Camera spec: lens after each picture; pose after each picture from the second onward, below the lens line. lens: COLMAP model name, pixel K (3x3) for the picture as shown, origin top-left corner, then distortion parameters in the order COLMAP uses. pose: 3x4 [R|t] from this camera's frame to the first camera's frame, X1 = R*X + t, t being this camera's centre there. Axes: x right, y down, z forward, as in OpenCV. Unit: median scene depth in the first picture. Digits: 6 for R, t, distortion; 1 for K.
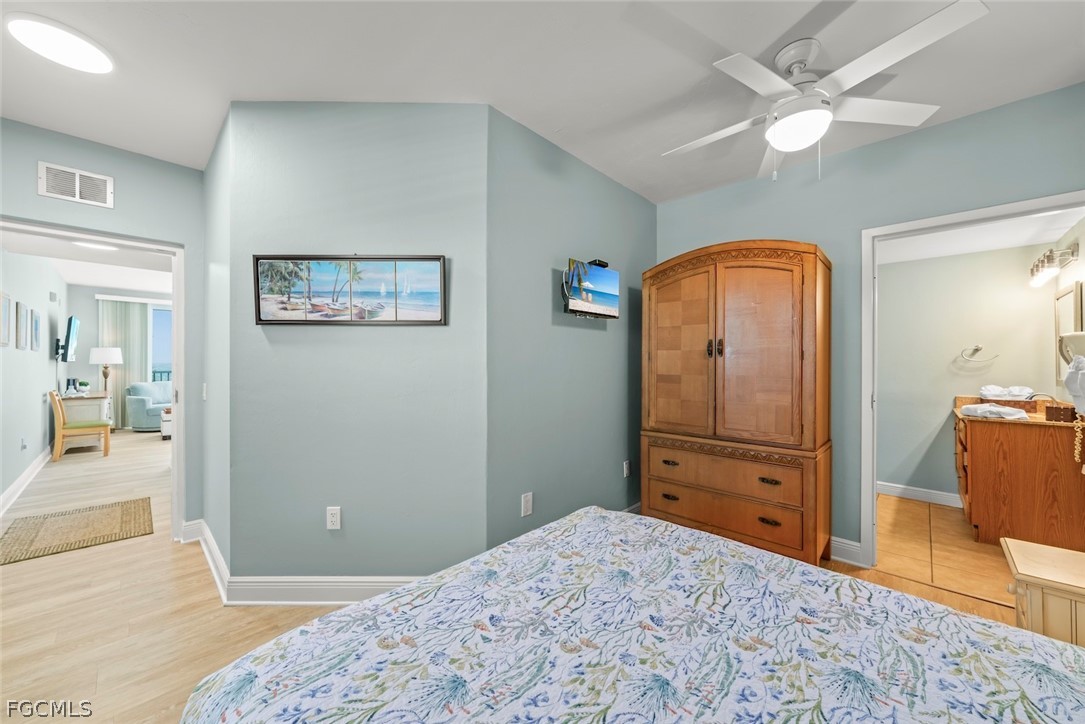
lens RADIAL K [[398.6, 0, 541.9], [0, 398.6, 359.8], [0, 0, 1]] dist [0.001447, 0.000248]
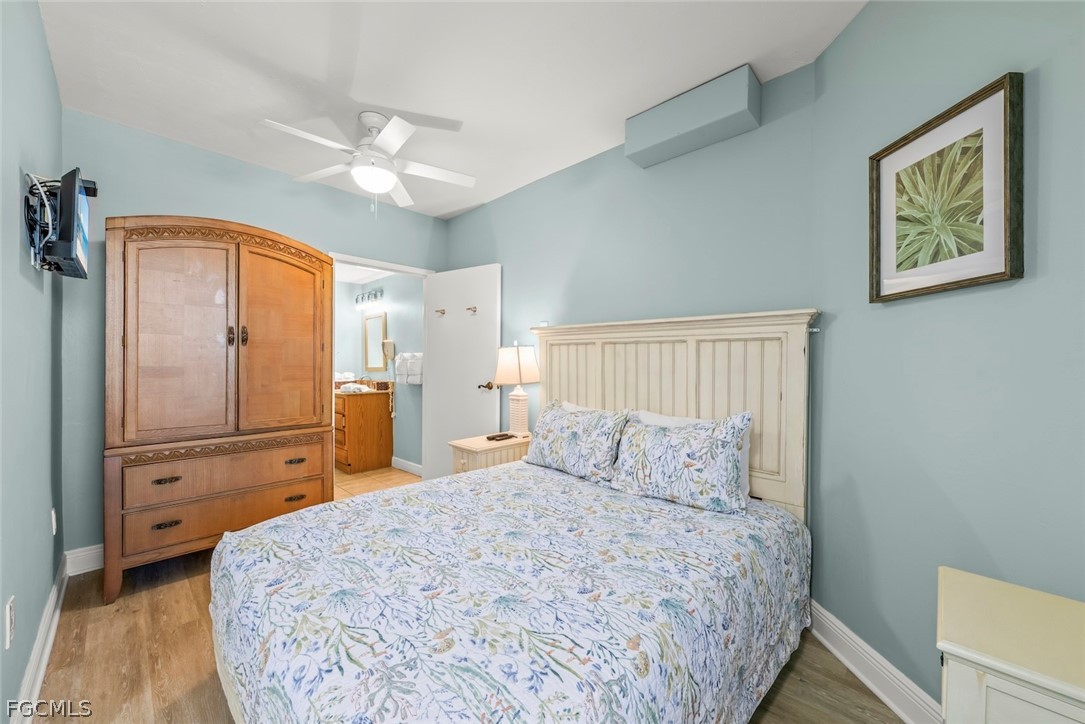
lens RADIAL K [[408.2, 0, 542.1], [0, 408.2, 357.1], [0, 0, 1]] dist [-0.001347, -0.000052]
pose [[0.011064, 0.011110, 0.999877, -0.519844], [-0.011351, 0.999875, -0.010984, 0.023024], [-0.999874, -0.011228, 0.011189, 0.302829]]
